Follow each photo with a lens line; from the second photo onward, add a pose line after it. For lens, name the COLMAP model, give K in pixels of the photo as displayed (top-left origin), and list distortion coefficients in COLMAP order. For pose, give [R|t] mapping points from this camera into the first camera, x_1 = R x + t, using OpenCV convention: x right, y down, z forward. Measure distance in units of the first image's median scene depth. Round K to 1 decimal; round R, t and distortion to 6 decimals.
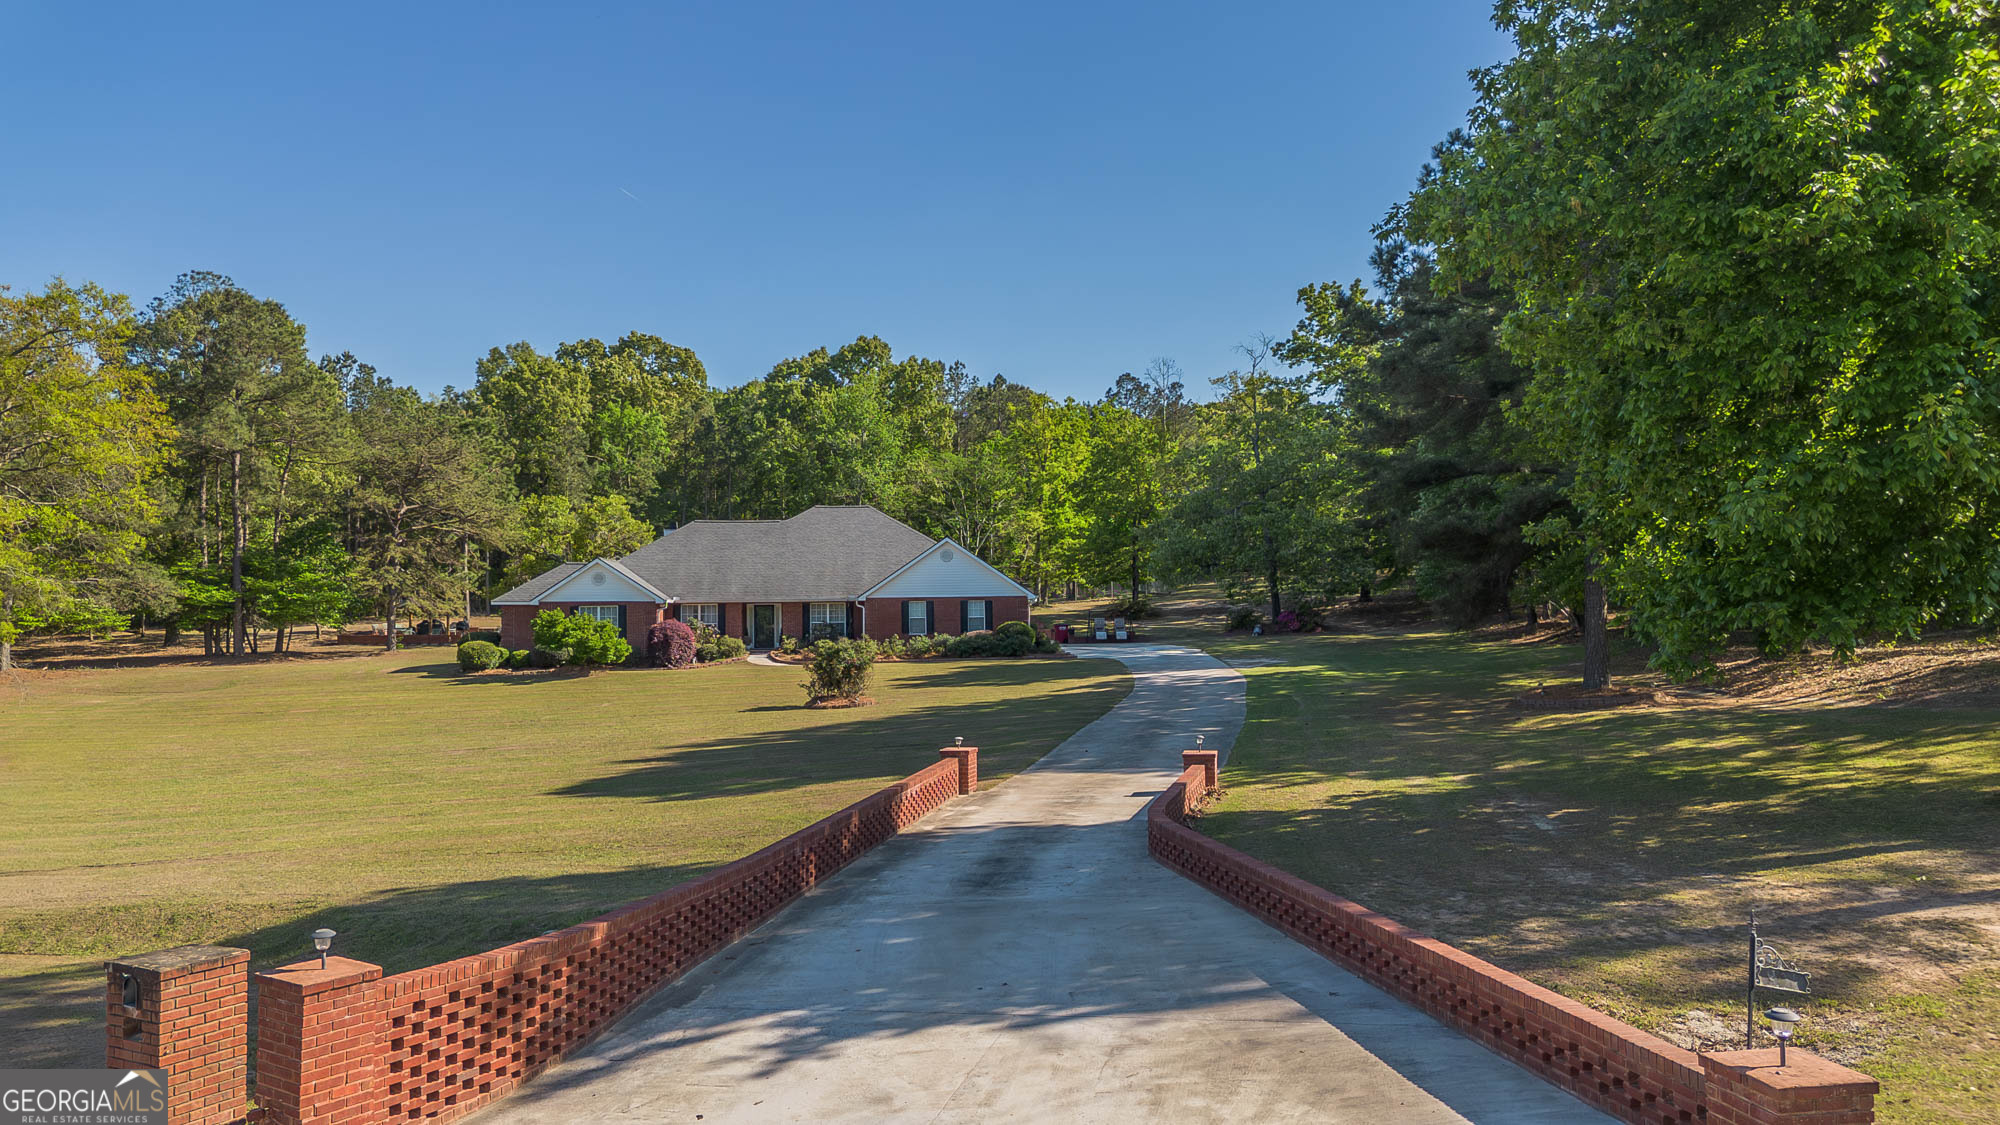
lens RADIAL K [[1412.0, 0, 1000.0], [0, 1412.0, 562.5], [0, 0, 1]] dist [0.080394, -0.084963]
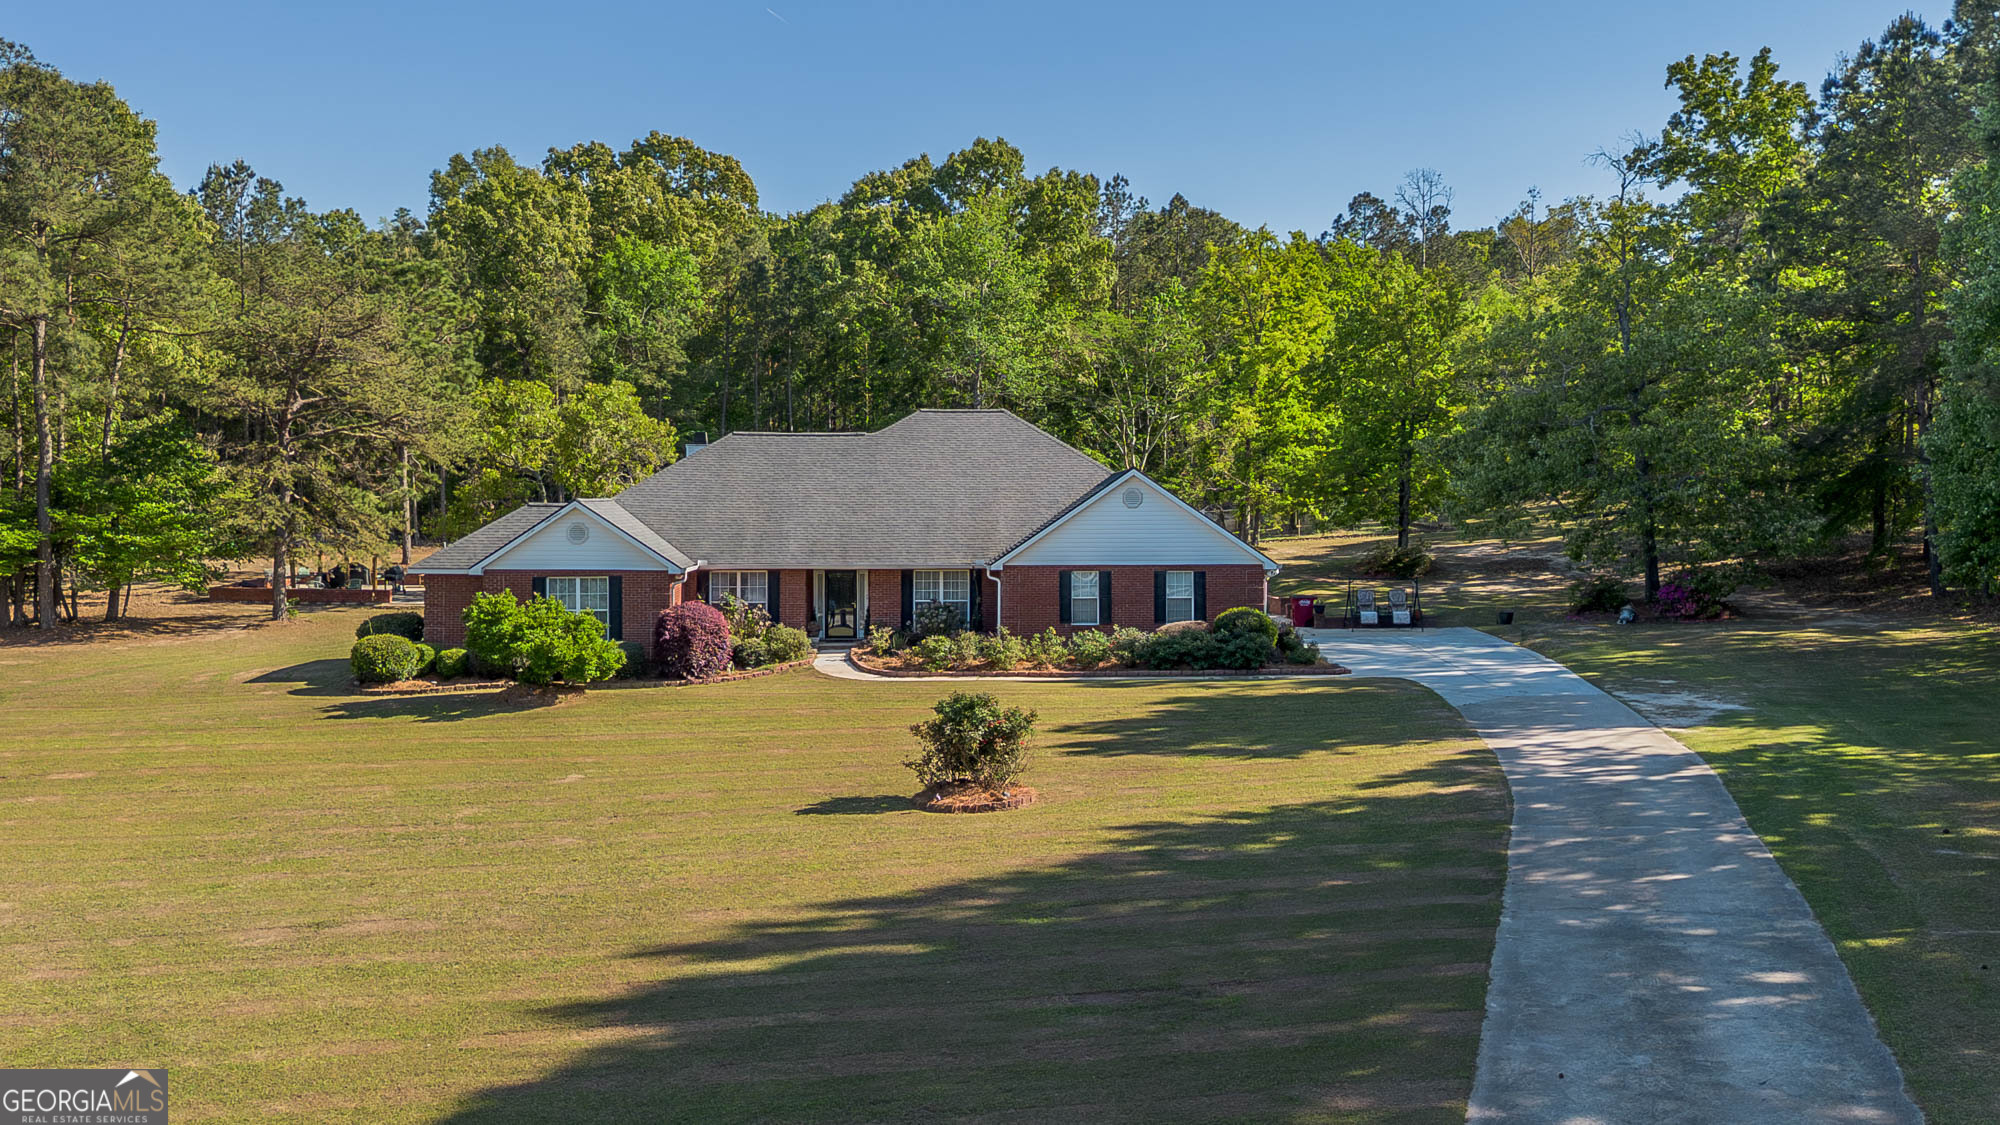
lens RADIAL K [[1851.9, 0, 1042.7], [0, 1851.9, 528.7], [0, 0, 1]] dist [0.110103, -0.145866]
pose [[0.998445, 0.011460, -0.054559, -0.023108], [-0.008816, 0.998786, 0.048456, -0.021363], [0.055048, -0.047900, 0.997334, 0.131808]]
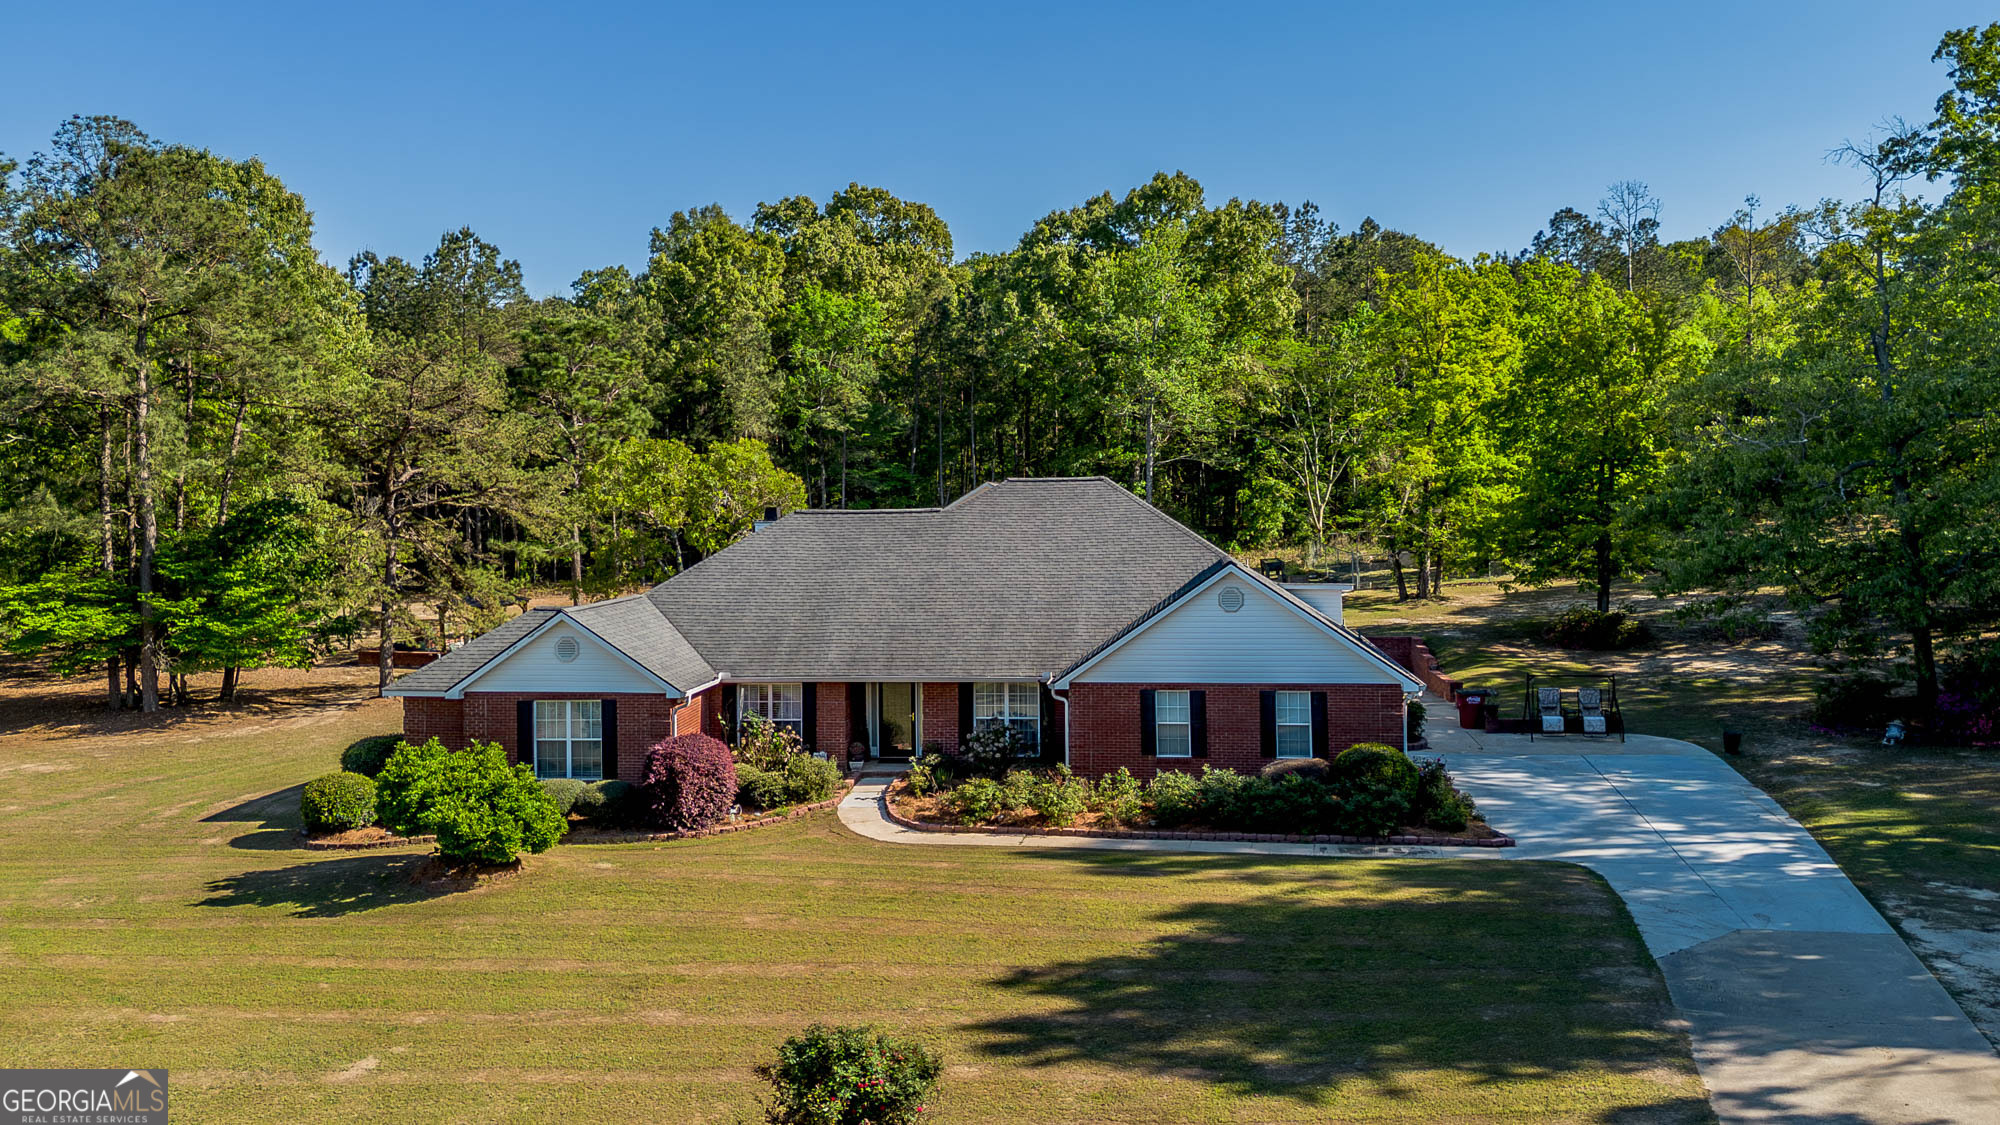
lens RADIAL K [[1582.8, 0, 996.7], [0, 1582.8, 504.9], [0, 0, 1]] dist [0.059659, 0.004781]
pose [[0.971741, -0.000731, -0.236048, 0.009468], [0.010890, 0.999069, 0.041739, -0.043858], [0.235798, -0.043130, 0.970845, 0.309346]]
